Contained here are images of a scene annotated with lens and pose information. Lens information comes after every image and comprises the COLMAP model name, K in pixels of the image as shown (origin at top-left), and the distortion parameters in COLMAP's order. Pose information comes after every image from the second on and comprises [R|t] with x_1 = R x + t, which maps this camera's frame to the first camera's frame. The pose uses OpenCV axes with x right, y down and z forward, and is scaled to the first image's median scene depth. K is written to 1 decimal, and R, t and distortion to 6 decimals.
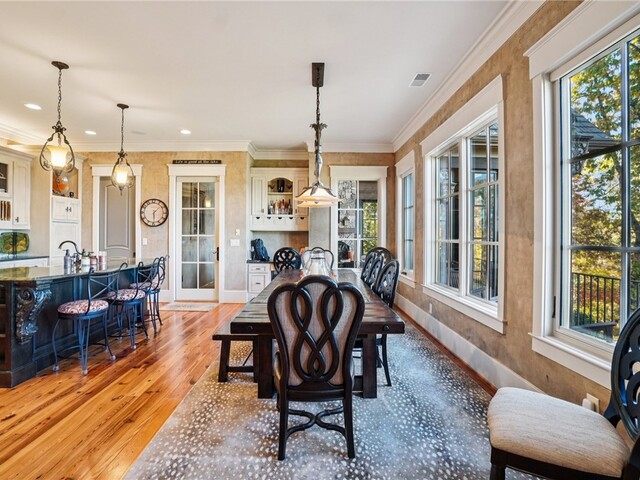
lens RADIAL K [[322.1, 0, 316.1], [0, 322.1, 237.5], [0, 0, 1]] dist [-0.049575, 0.014804]
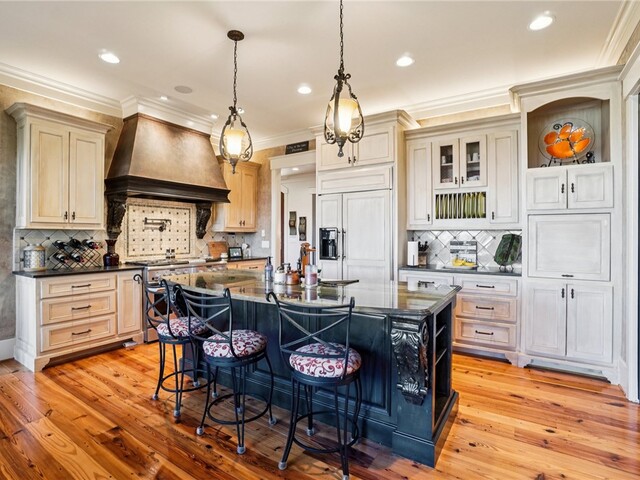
lens RADIAL K [[322.1, 0, 320.2], [0, 322.1, 235.5], [0, 0, 1]] dist [-0.049575, 0.014804]
pose [[-0.555508, -0.001758, -0.831510, -0.158539], [-0.004253, 0.999991, 0.000727, -0.014279], [0.831501, 0.003940, -0.555510, 1.139015]]
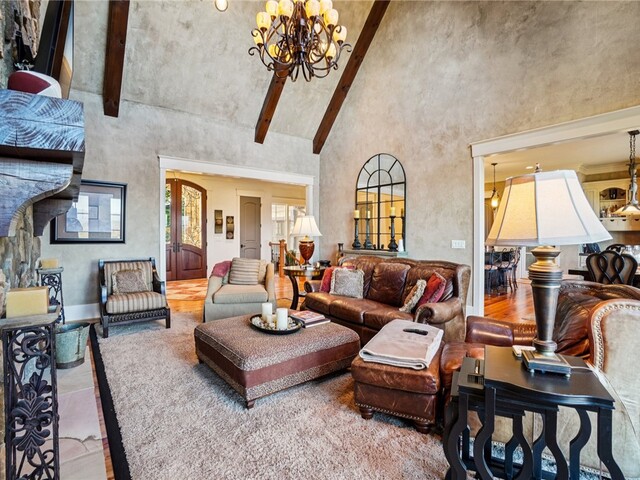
lens RADIAL K [[322.1, 0, 320.5], [0, 322.1, 236.9], [0, 0, 1]] dist [-0.049575, 0.014804]
pose [[0.613828, 0.001716, -0.789438, 0.525769], [-0.002269, 0.999997, 0.000409, 0.017298], [0.789437, 0.001540, 0.613830, -2.232708]]
